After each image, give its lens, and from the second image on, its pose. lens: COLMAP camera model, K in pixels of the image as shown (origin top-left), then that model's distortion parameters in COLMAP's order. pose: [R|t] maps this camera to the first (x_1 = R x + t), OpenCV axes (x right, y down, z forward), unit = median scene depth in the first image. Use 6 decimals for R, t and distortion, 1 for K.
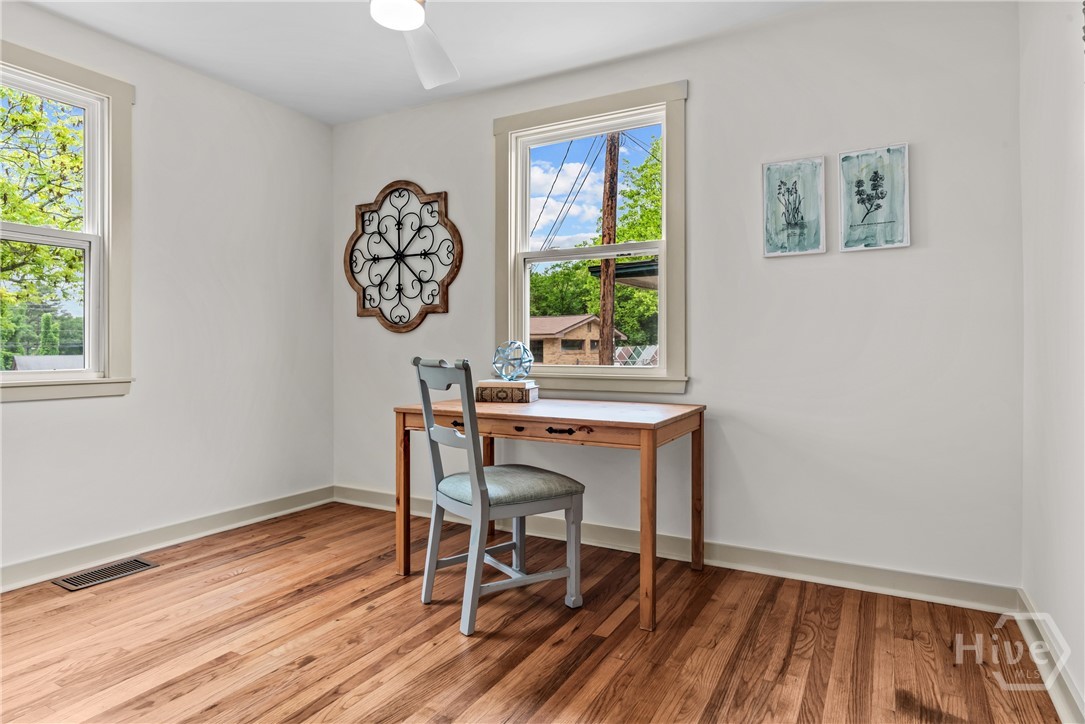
lens RADIAL K [[604.3, 0, 537.5], [0, 604.3, 354.3], [0, 0, 1]] dist [-0.002023, -0.000533]
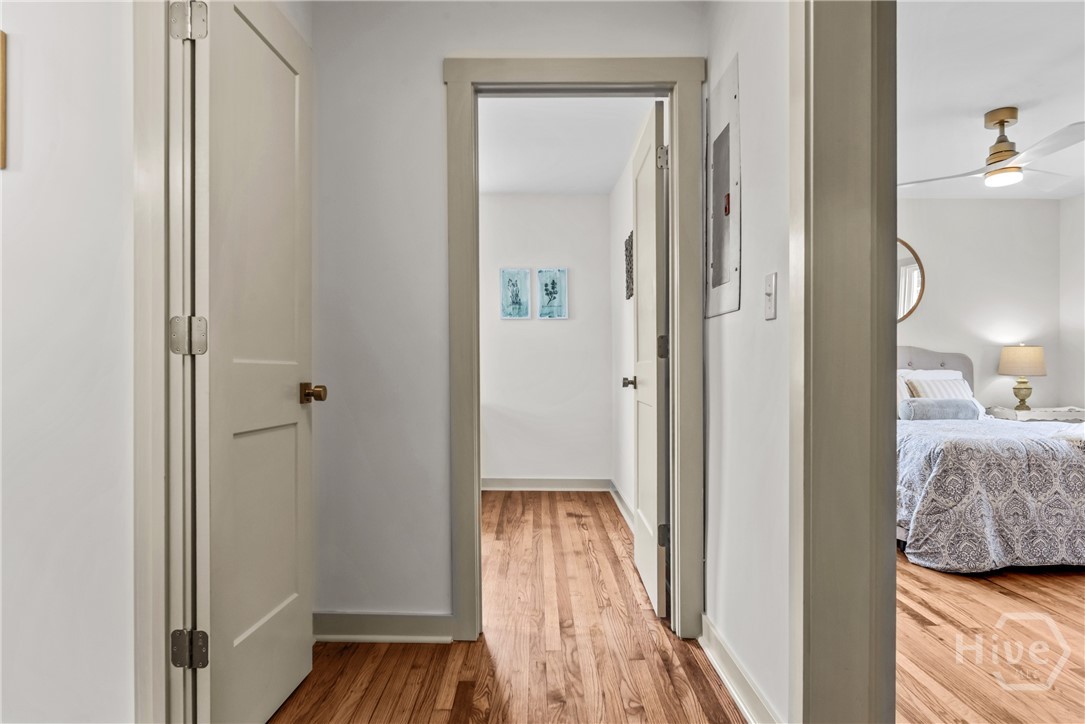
lens RADIAL K [[604.3, 0, 537.5], [0, 604.3, 354.3], [0, 0, 1]] dist [-0.002023, -0.000533]
pose [[0.868834, 0.012226, 0.494952, -0.470474], [0.003579, 0.999514, -0.030971, 0.004950], [-0.495090, 0.028680, 0.868368, -0.701023]]
